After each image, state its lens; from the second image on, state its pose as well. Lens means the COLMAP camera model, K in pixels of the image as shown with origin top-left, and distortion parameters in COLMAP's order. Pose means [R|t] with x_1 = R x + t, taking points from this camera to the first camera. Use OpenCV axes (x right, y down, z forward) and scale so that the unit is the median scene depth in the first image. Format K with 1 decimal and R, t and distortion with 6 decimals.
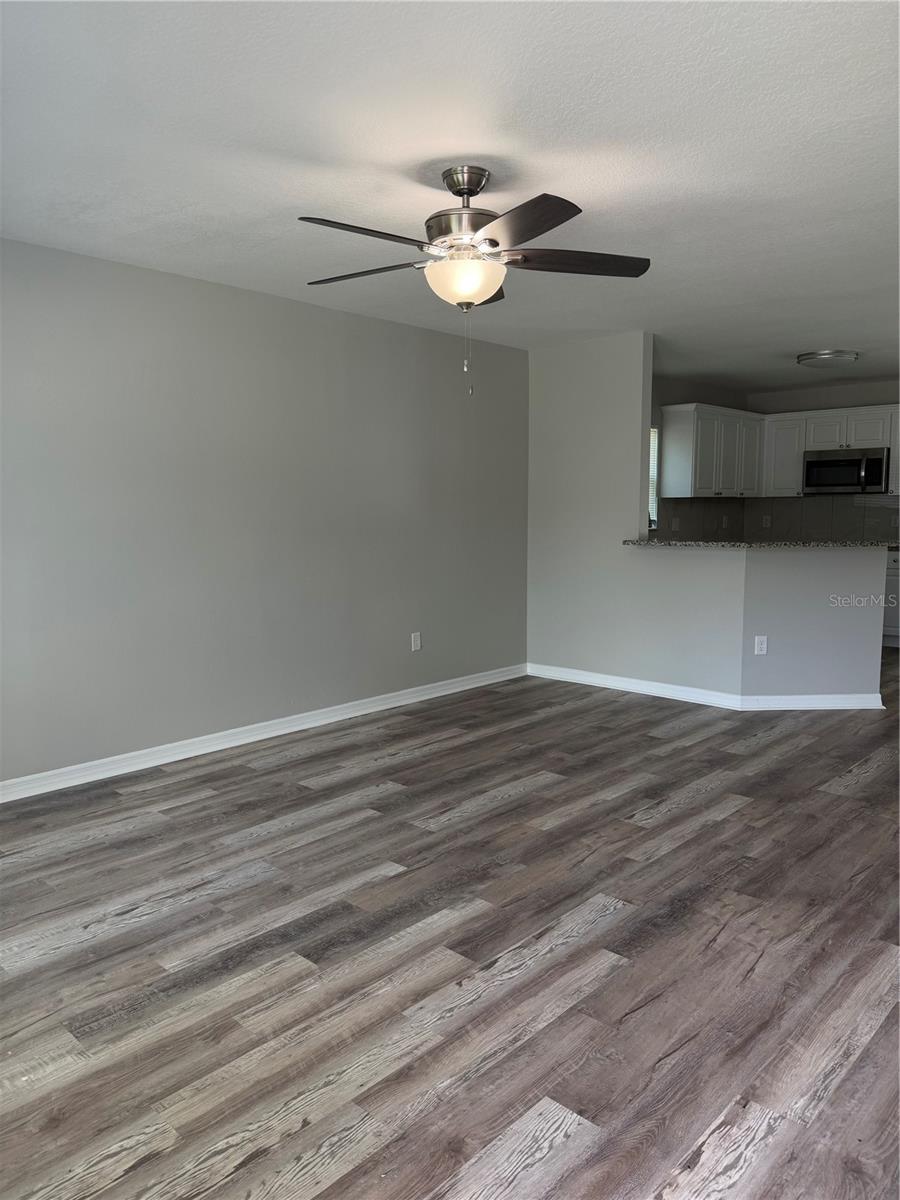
lens RADIAL K [[847.6, 0, 450.4], [0, 847.6, 594.9], [0, 0, 1]] dist [0.024979, -0.038045]
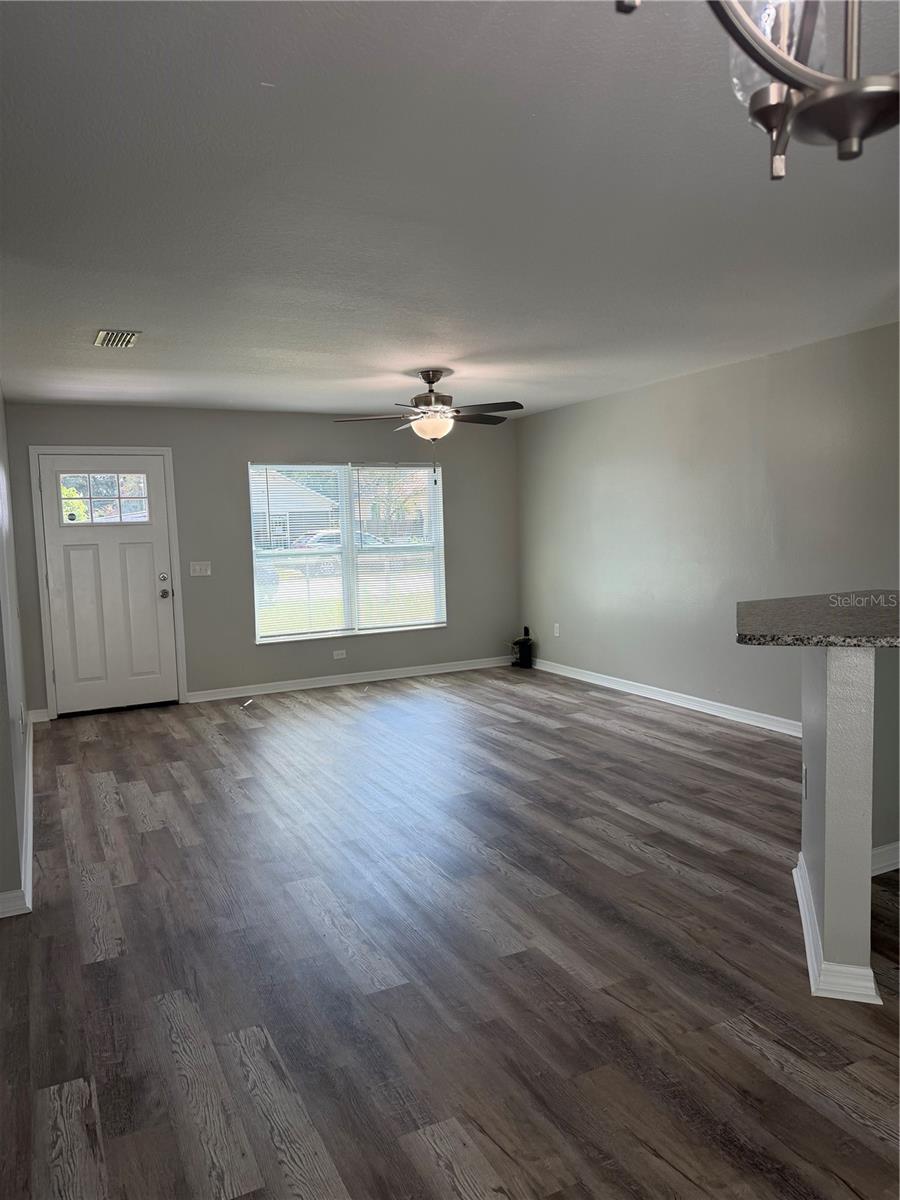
lens RADIAL K [[847.6, 0, 461.7], [0, 847.6, 623.5], [0, 0, 1]] dist [0.024979, -0.038045]
pose [[-0.344320, 0.121664, -0.930936, 1.310407], [-0.070270, 0.985447, 0.154778, -0.168200], [0.936219, 0.118710, -0.330760, 1.261891]]
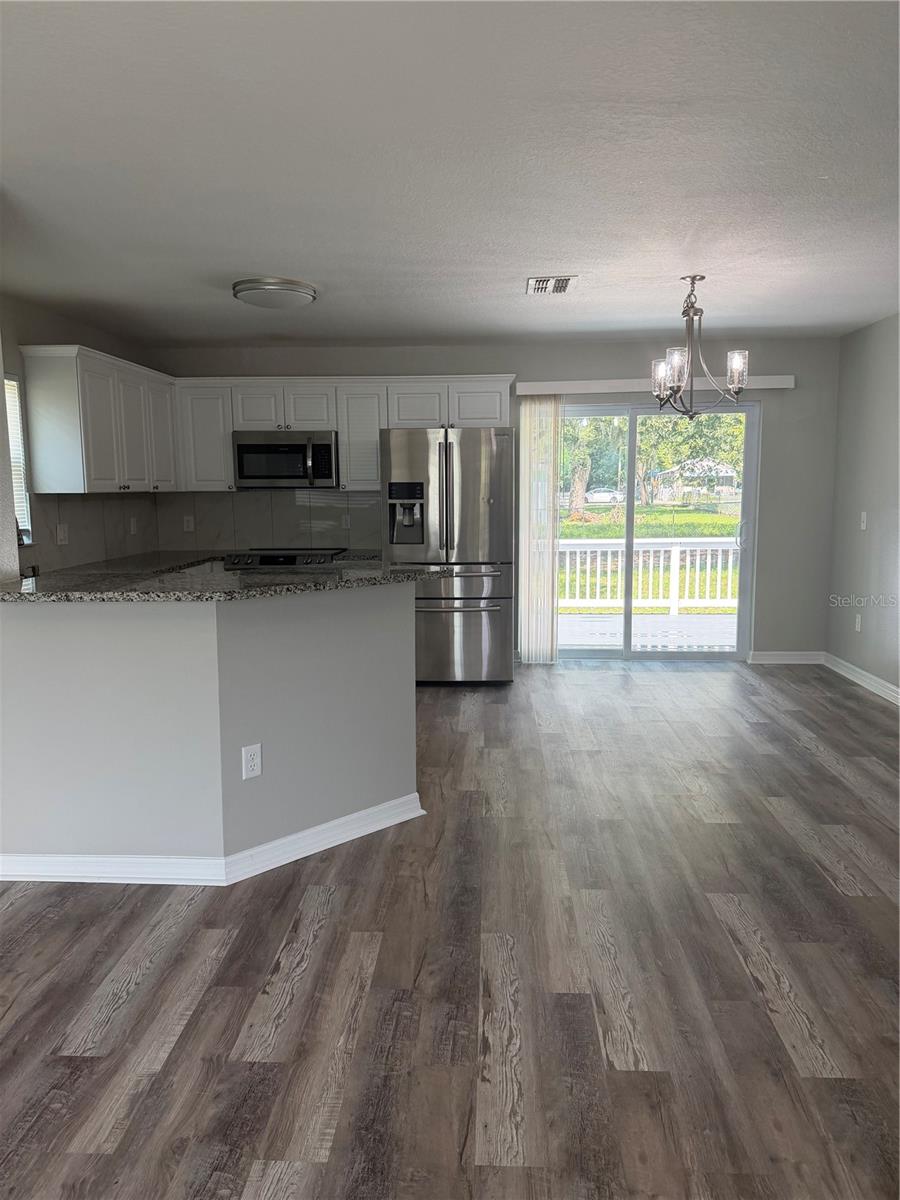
lens RADIAL K [[847.6, 0, 444.6], [0, 847.6, 603.7], [0, 0, 1]] dist [0.024979, -0.038045]
pose [[0.771593, -0.093527, 0.629204, 0.152367], [0.075418, 0.995606, 0.055505, -0.092238], [-0.631630, 0.004626, 0.775256, 0.623069]]
